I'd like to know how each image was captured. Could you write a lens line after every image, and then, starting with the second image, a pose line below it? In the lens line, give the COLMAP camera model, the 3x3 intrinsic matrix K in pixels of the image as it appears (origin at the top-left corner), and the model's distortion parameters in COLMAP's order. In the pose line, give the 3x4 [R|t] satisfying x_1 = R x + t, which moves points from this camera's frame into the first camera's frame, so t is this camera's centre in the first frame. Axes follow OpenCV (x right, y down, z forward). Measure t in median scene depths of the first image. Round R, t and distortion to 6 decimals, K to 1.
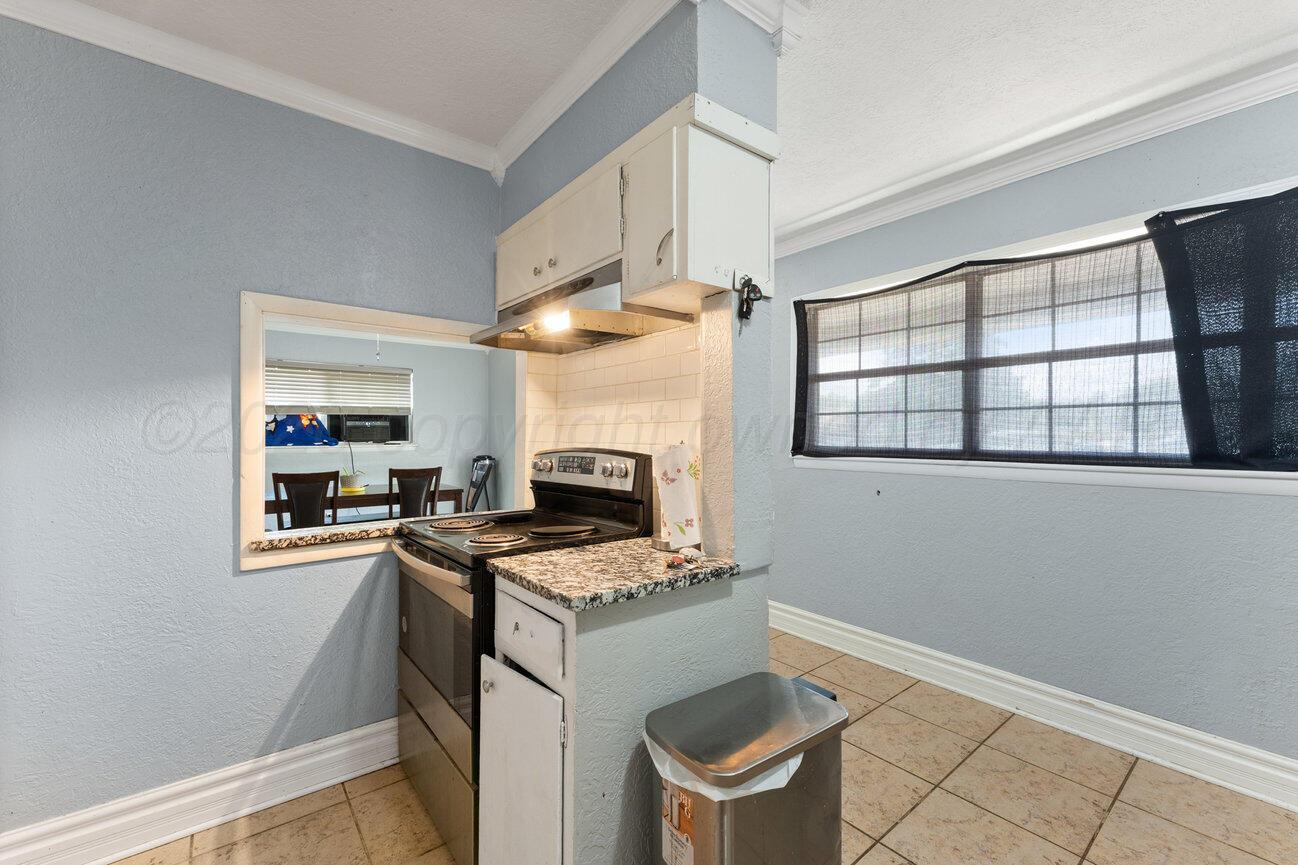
lens RADIAL K [[532.5, 0, 649.3], [0, 532.5, 433.6], [0, 0, 1]] dist [0.001096, 0.000127]
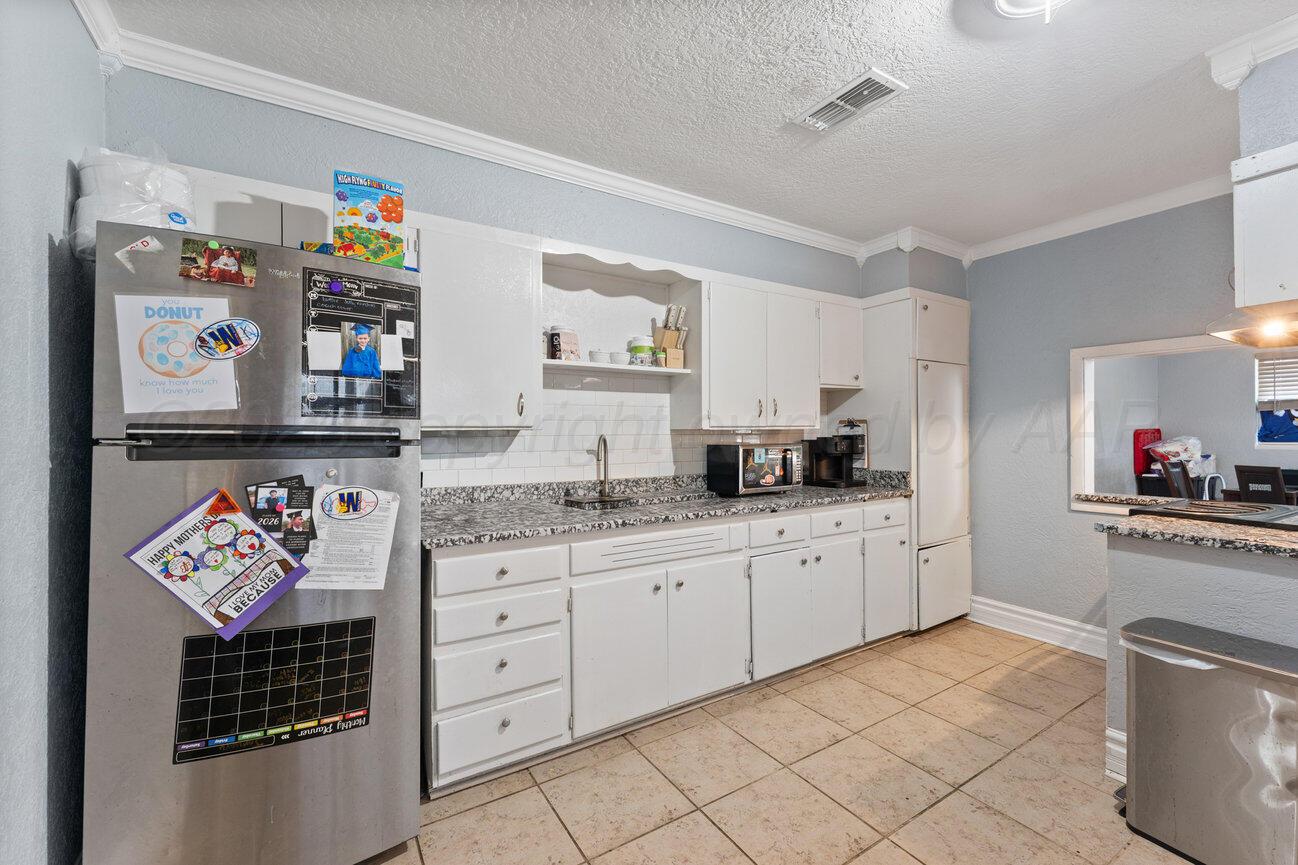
lens RADIAL K [[532.5, 0, 648.6], [0, 532.5, 430.6], [0, 0, 1]] dist [0.001096, 0.000127]
pose [[-0.115426, -0.003975, -0.993308, 1.670733], [0.004312, 0.999981, -0.004503, -0.000072], [0.993307, -0.004803, -0.115407, -0.254821]]
